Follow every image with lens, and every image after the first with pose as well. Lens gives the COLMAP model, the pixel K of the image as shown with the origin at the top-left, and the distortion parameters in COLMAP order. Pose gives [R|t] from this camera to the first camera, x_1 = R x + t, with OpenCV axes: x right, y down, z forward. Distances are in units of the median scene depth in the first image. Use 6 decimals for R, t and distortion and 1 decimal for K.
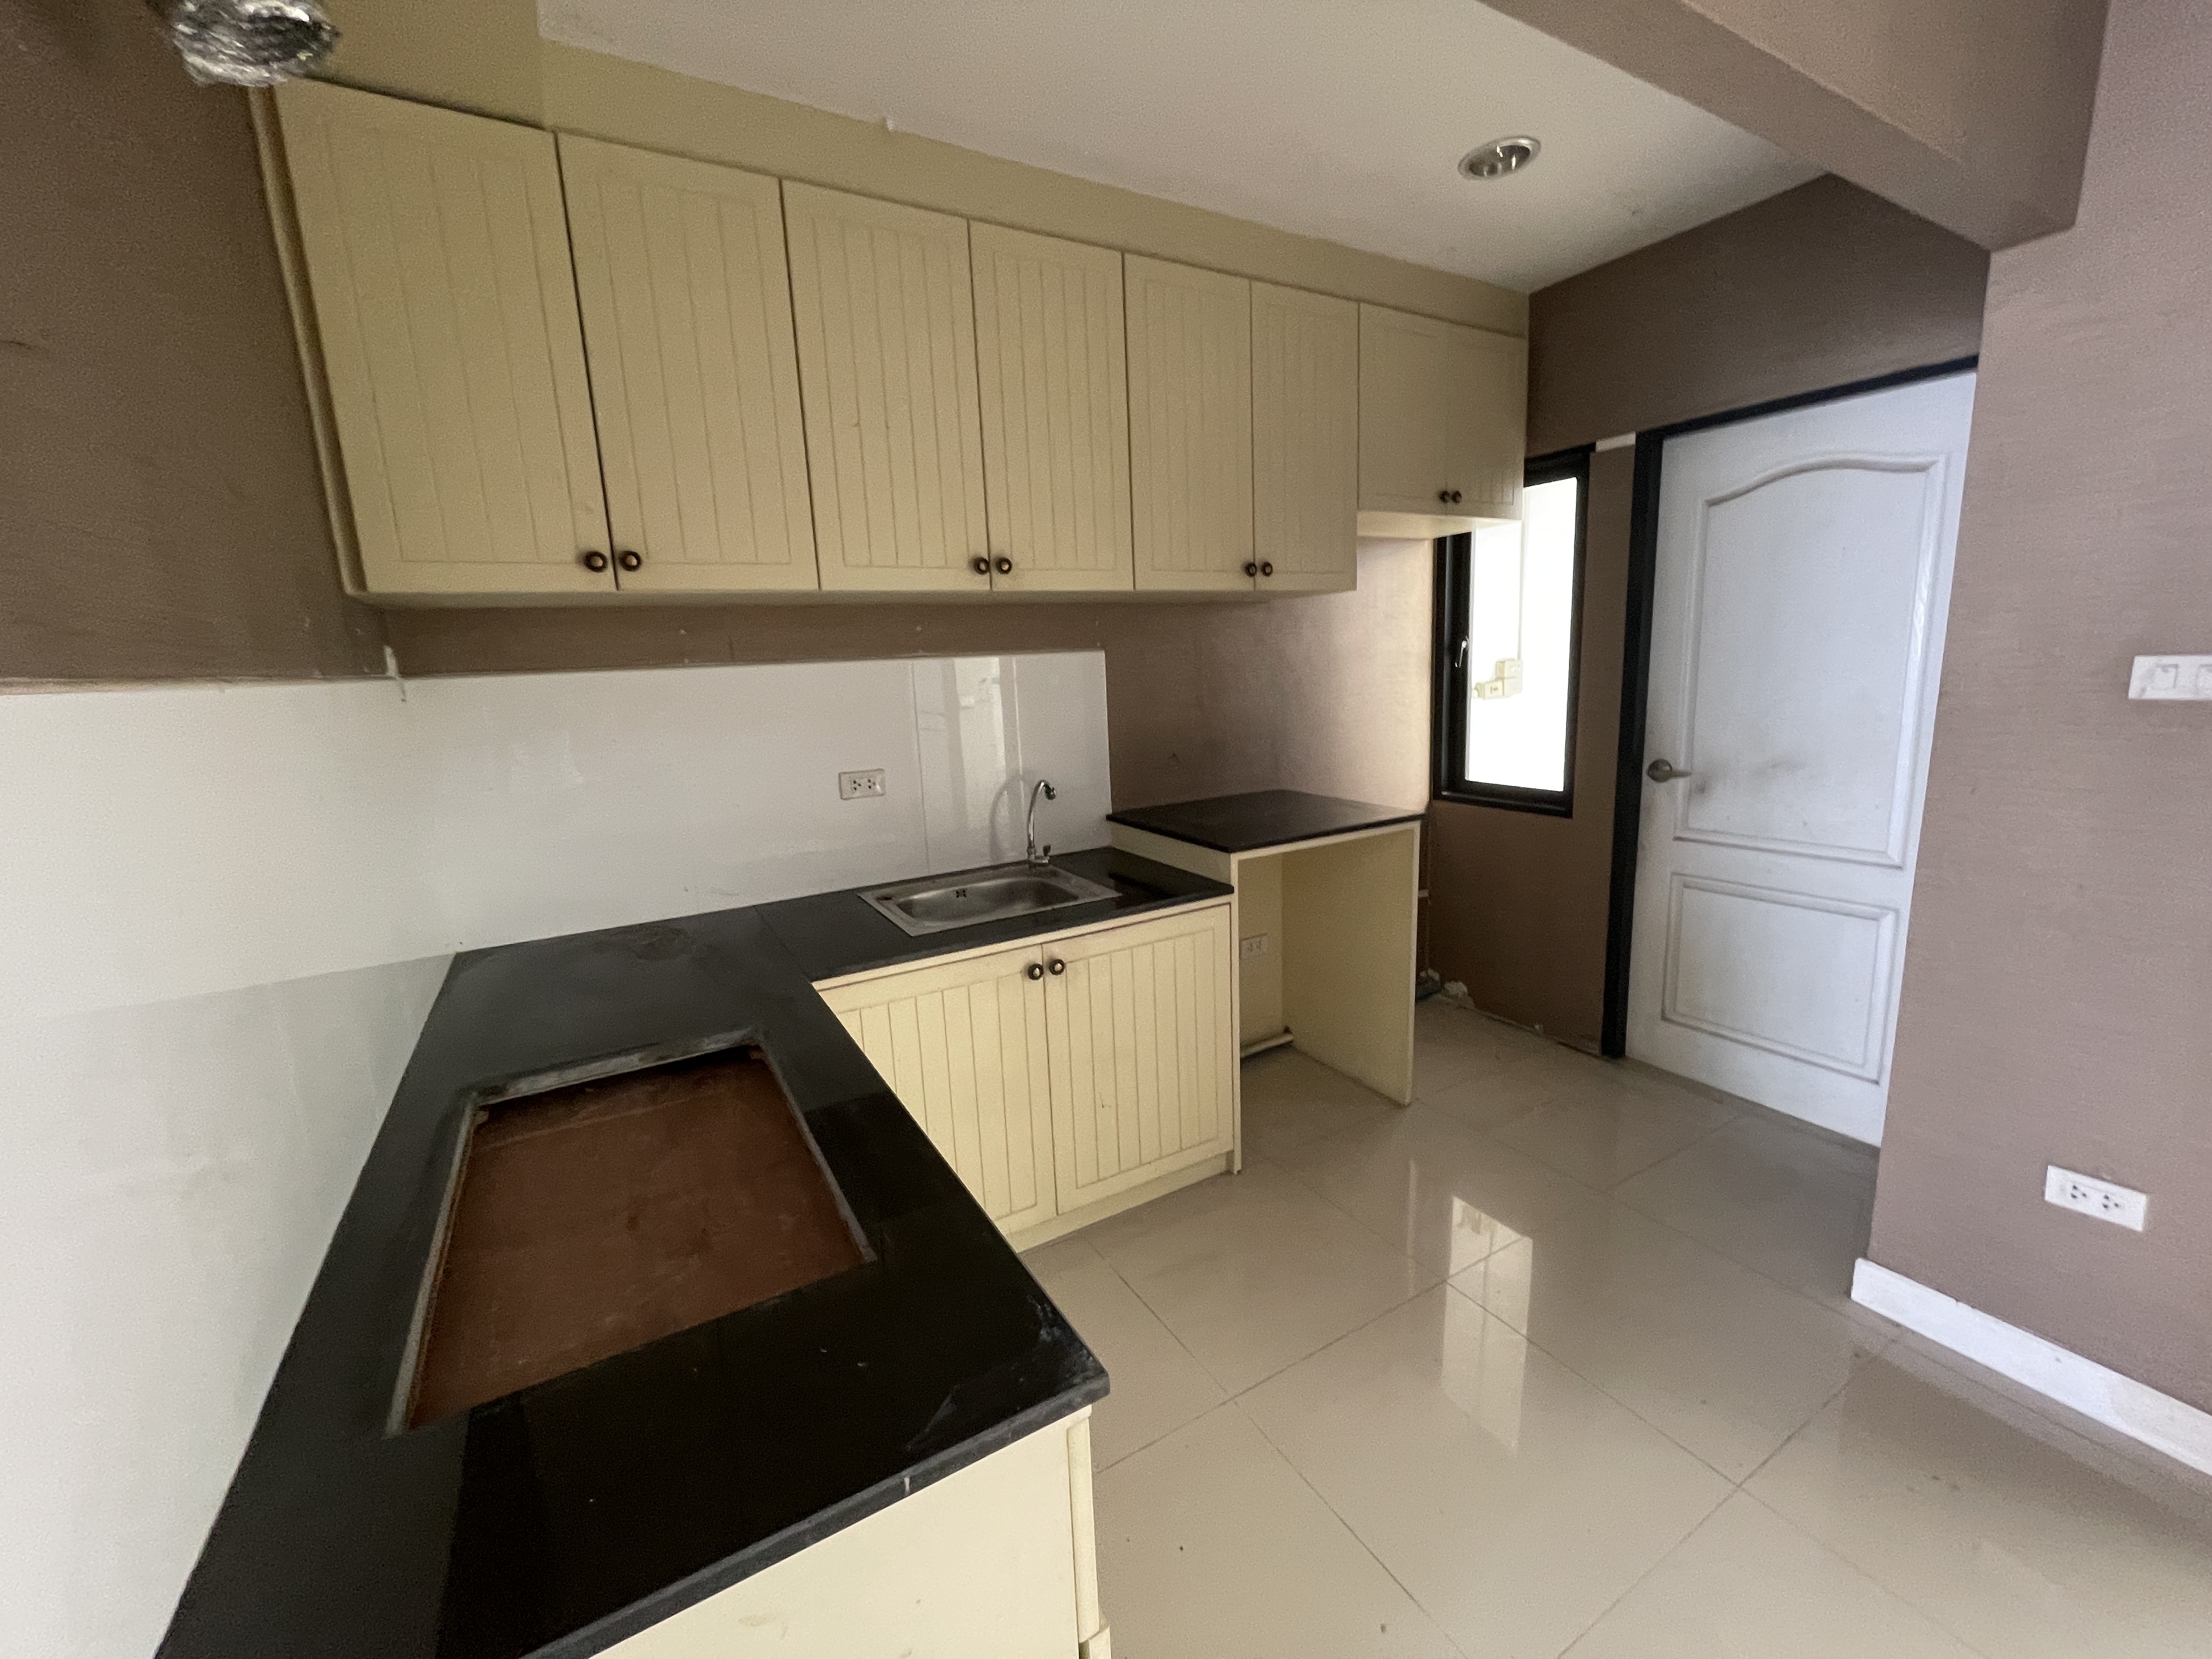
lens RADIAL K [[900.9, 0, 1106.0], [0, 900.9, 829.5], [0, 0, 1]] dist [-0.000997, -0.000161]
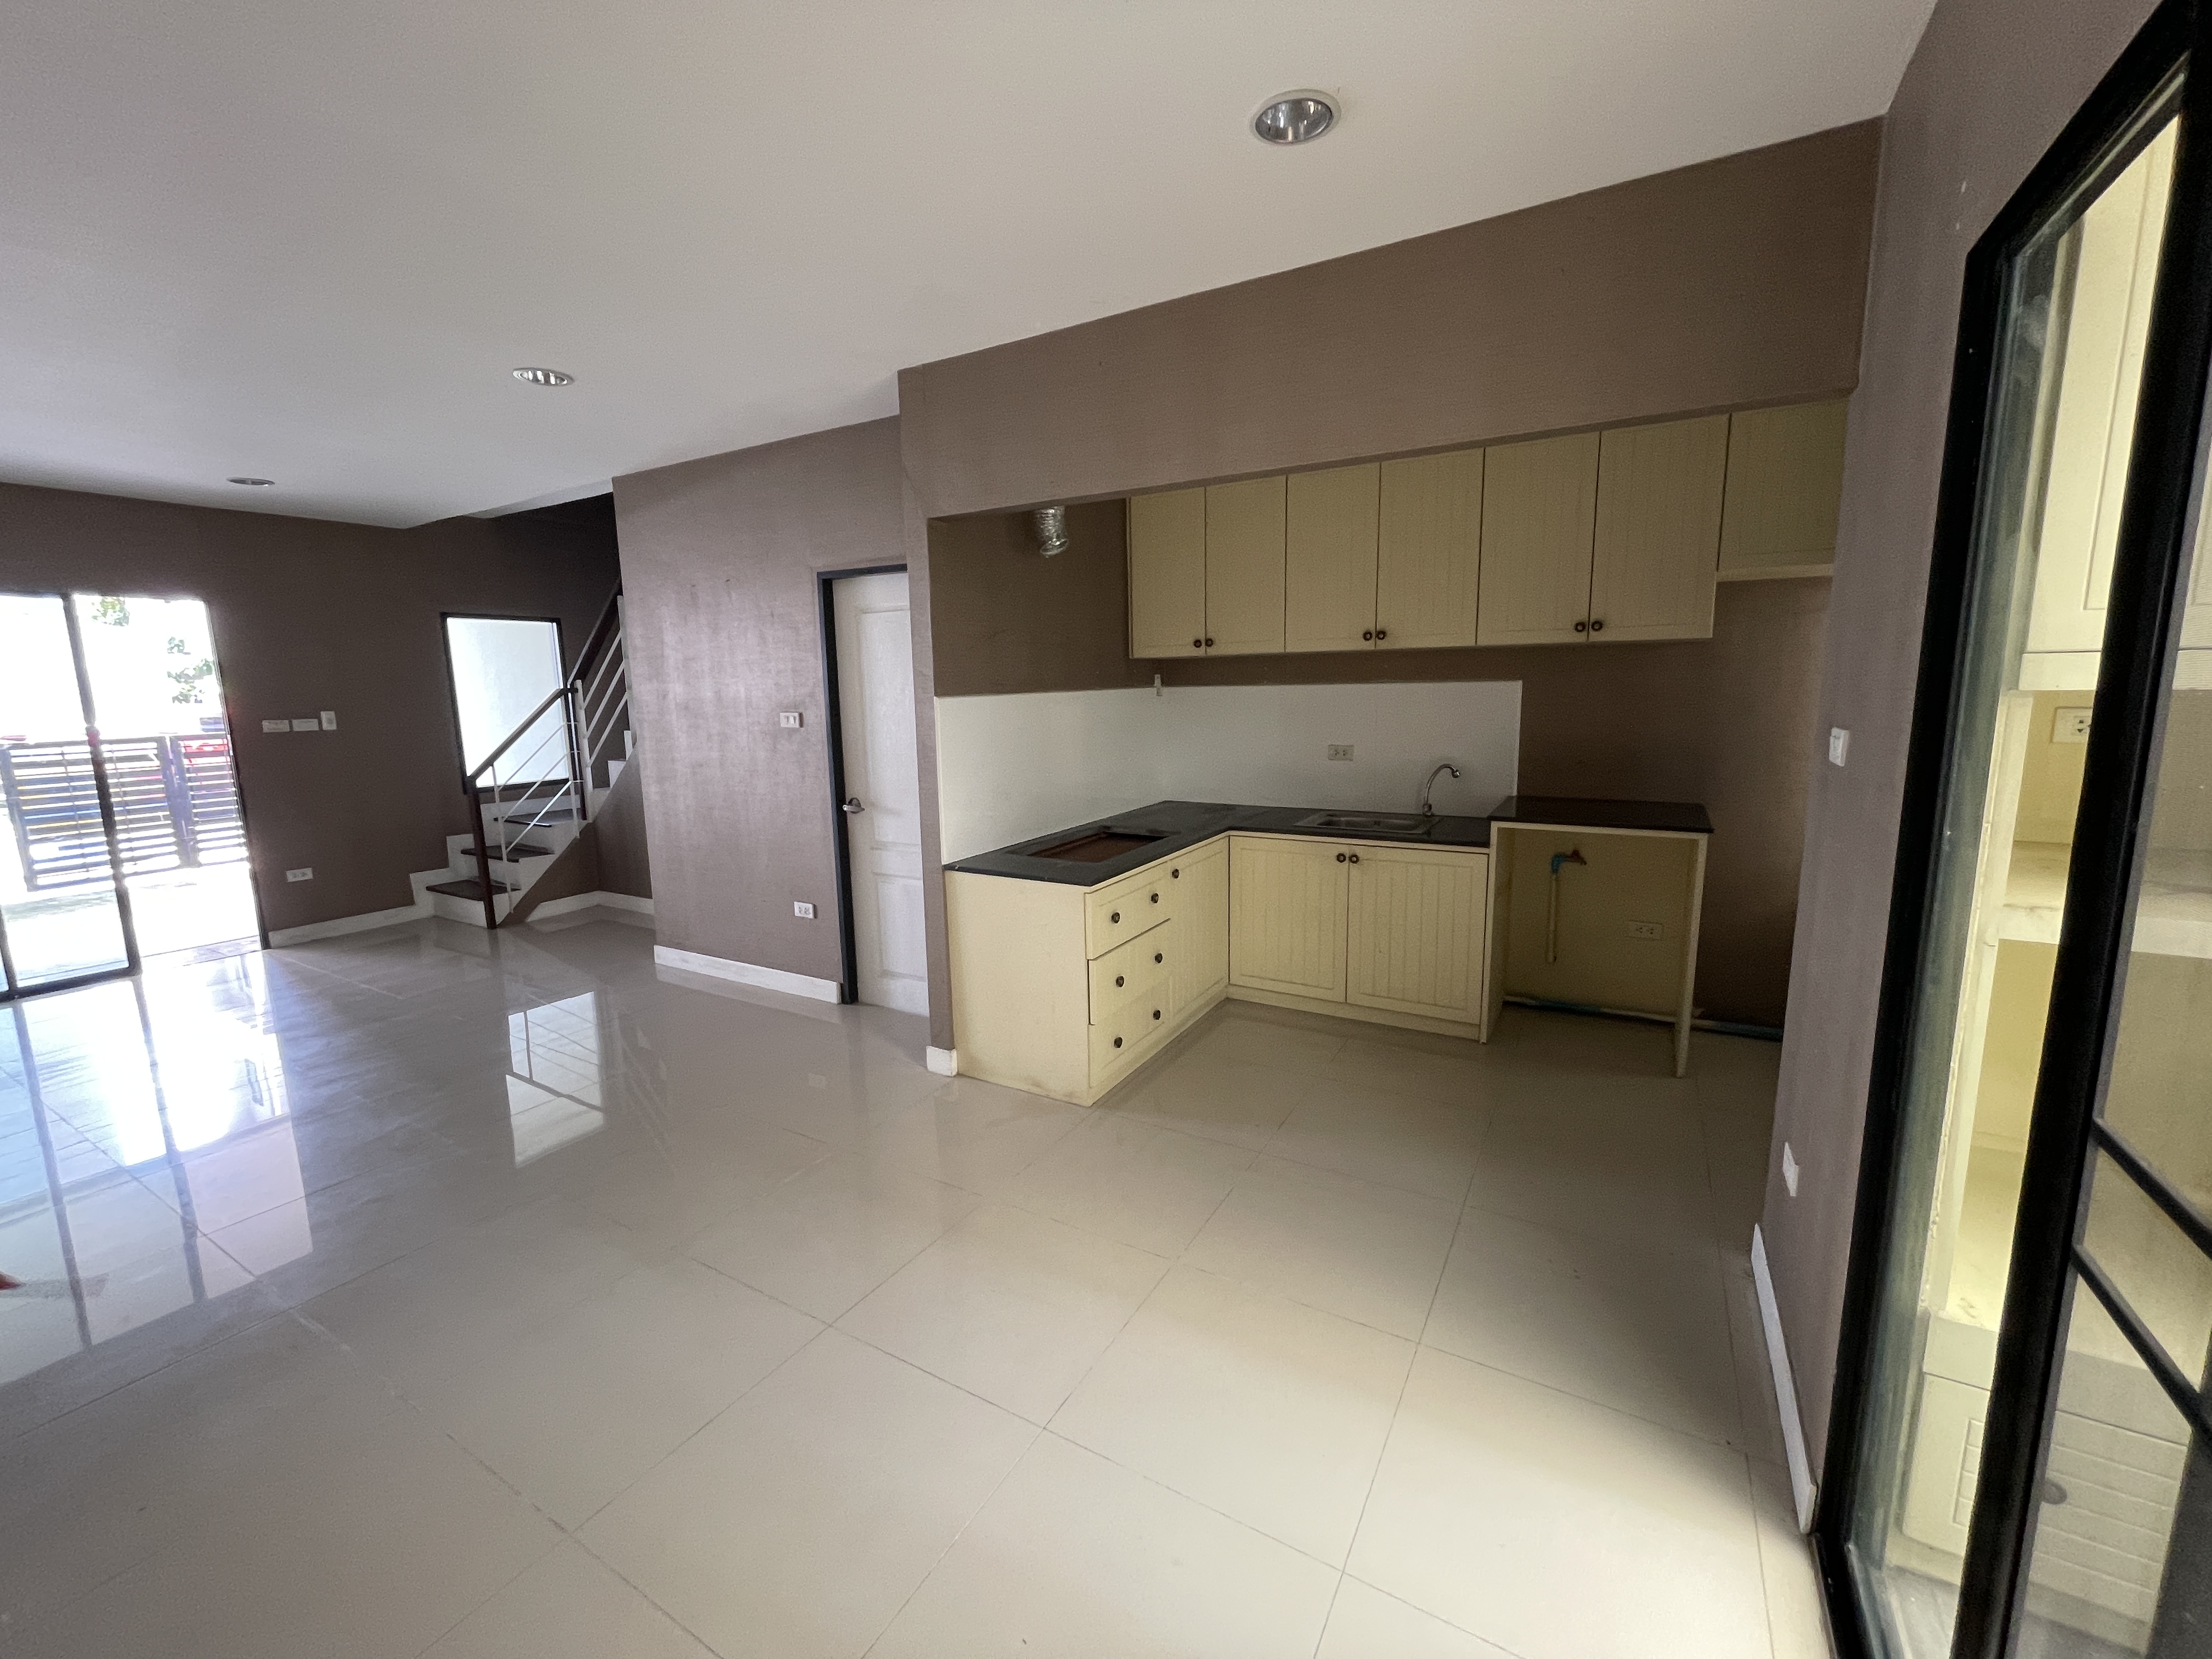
lens RADIAL K [[900.9, 0, 1106.0], [0, 900.9, 829.5], [0, 0, 1]] dist [-0.000997, -0.000161]
pose [[0.494646, 0.174083, -0.851481, 1.222262], [-0.161530, 0.981078, 0.106741, -0.017482], [0.853951, 0.084741, 0.513406, -0.355115]]
